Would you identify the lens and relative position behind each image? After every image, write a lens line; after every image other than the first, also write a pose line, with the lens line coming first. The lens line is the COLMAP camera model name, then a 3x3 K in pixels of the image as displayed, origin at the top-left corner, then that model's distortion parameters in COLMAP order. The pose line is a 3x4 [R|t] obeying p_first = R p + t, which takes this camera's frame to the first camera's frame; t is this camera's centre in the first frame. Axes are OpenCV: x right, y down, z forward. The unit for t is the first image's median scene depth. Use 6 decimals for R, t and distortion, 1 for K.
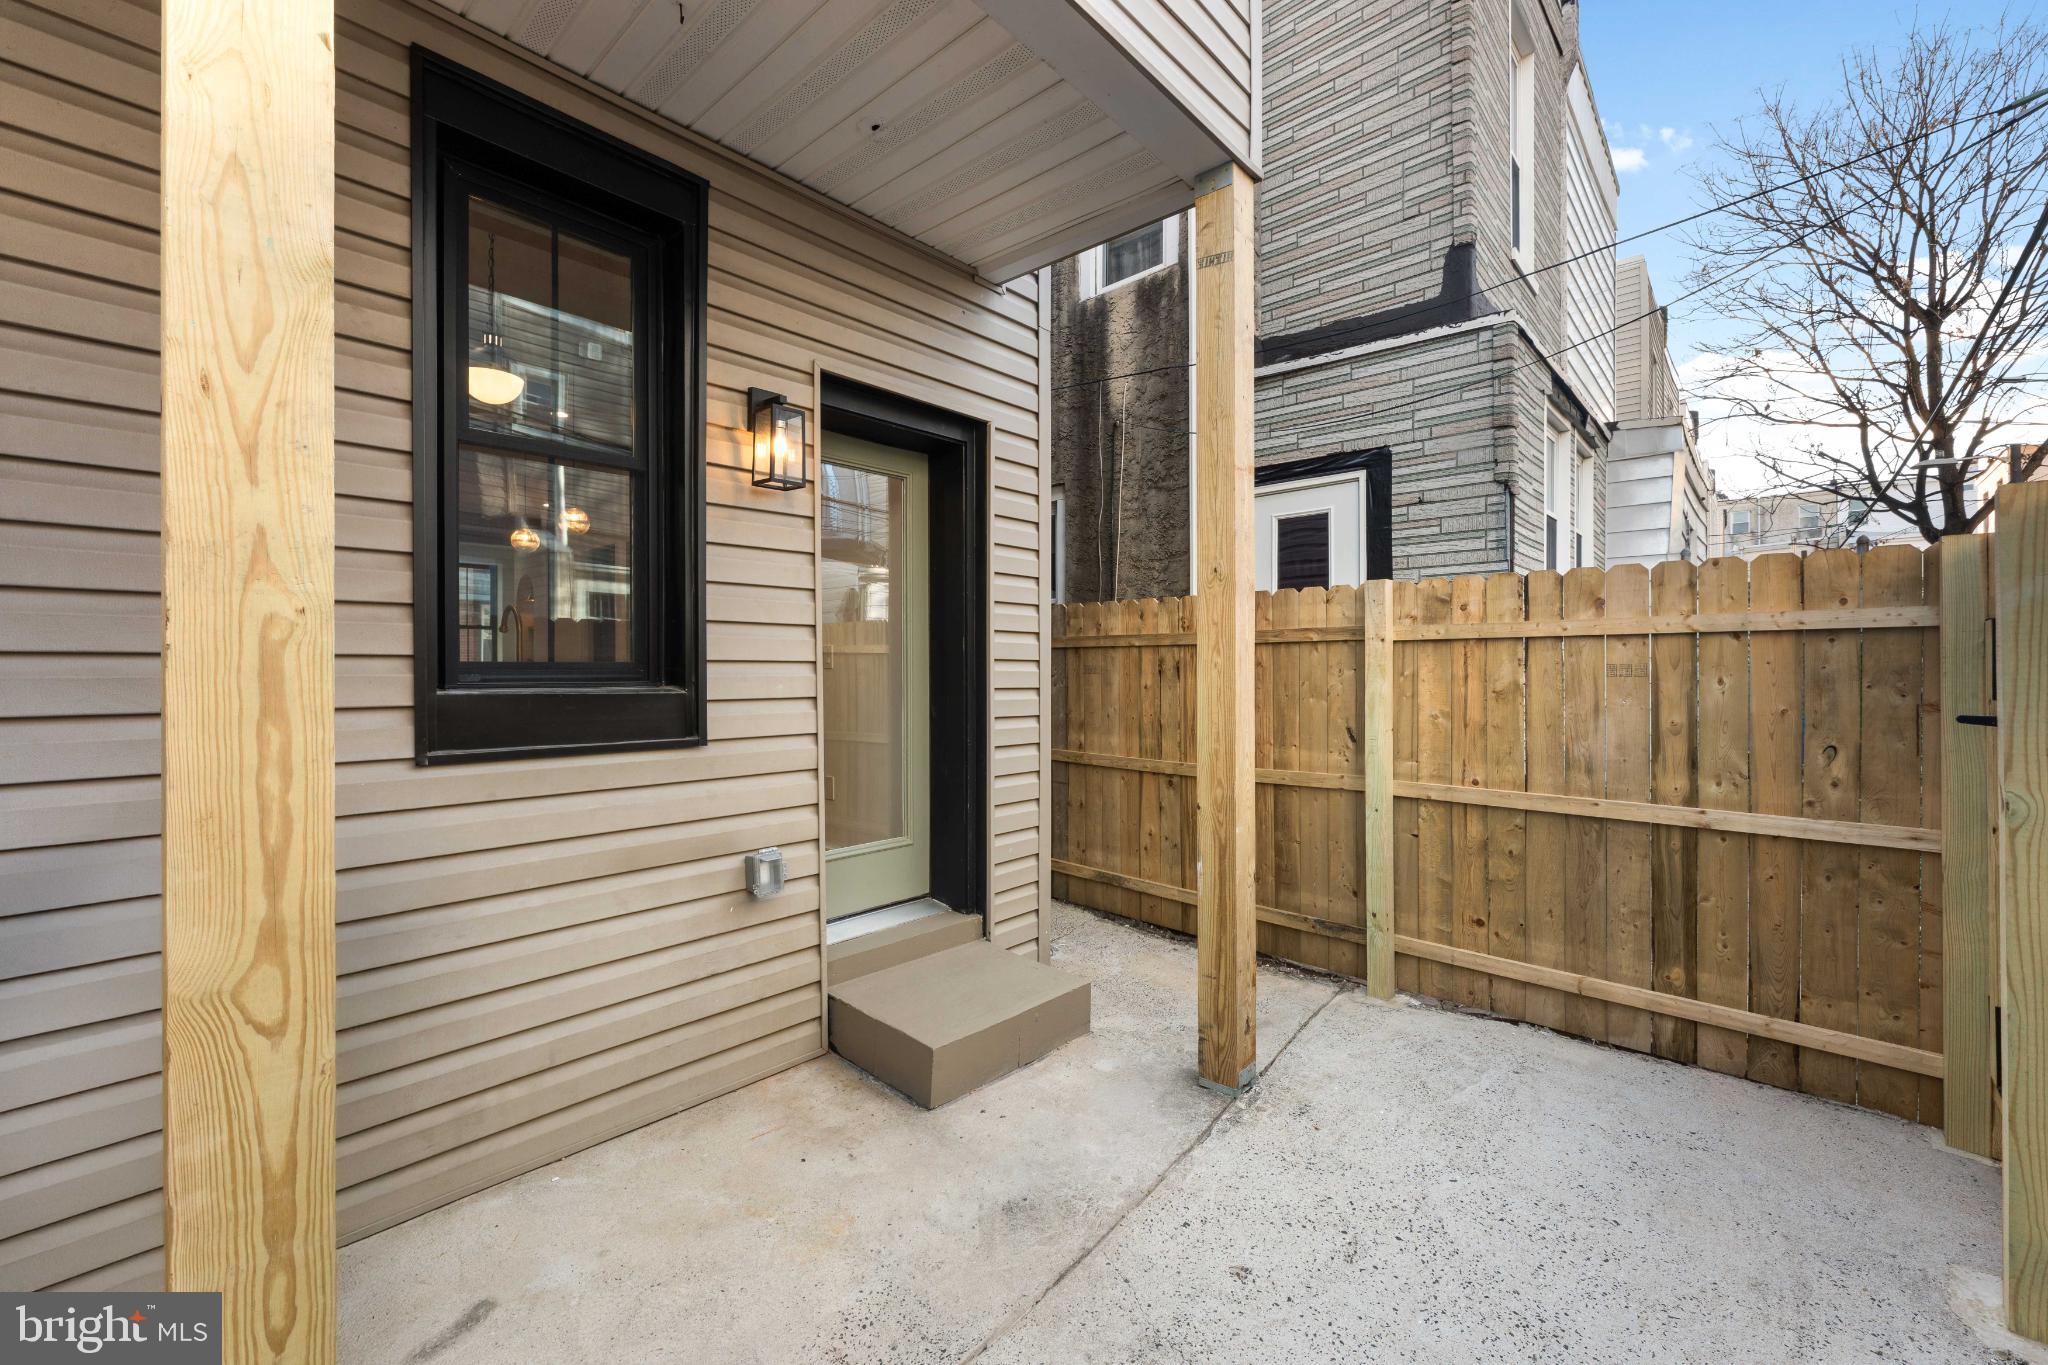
lens RADIAL K [[821.1, 0, 1028.0], [0, 821.1, 668.4], [0, 0, 1]] dist [0.000112, 0.000043]
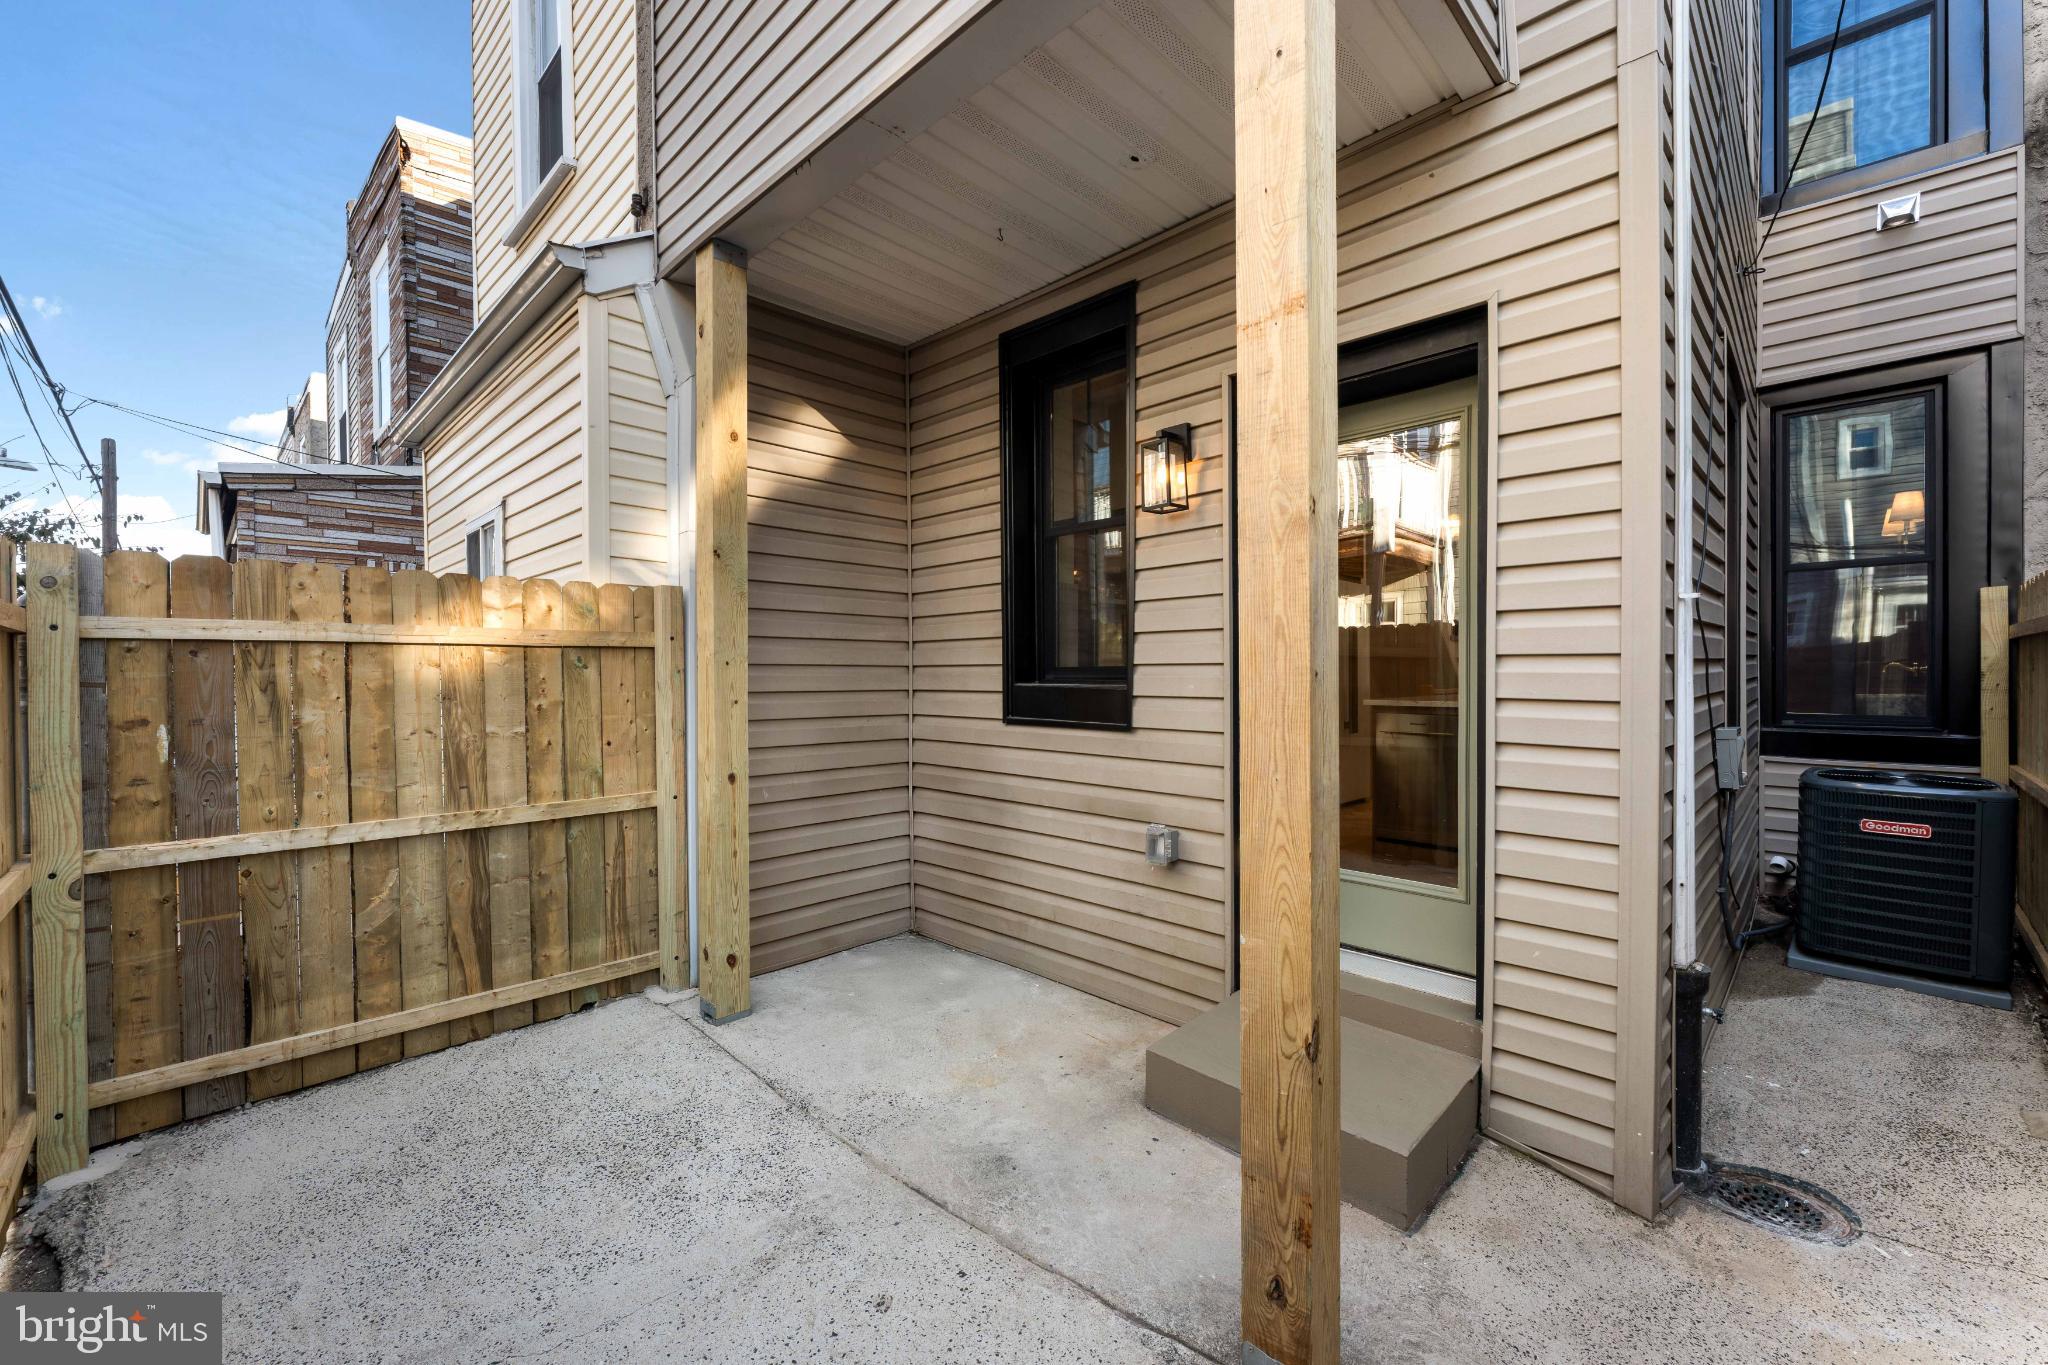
lens RADIAL K [[821.1, 0, 1029.5], [0, 821.1, 682.1], [0, 0, 1]] dist [0.000112, 0.000043]
pose [[-0.034553, 0.016608, -0.999265, 0.951906], [0.007817, 0.999836, 0.016347, -0.004218], [0.999372, -0.007246, -0.034677, 0.958751]]
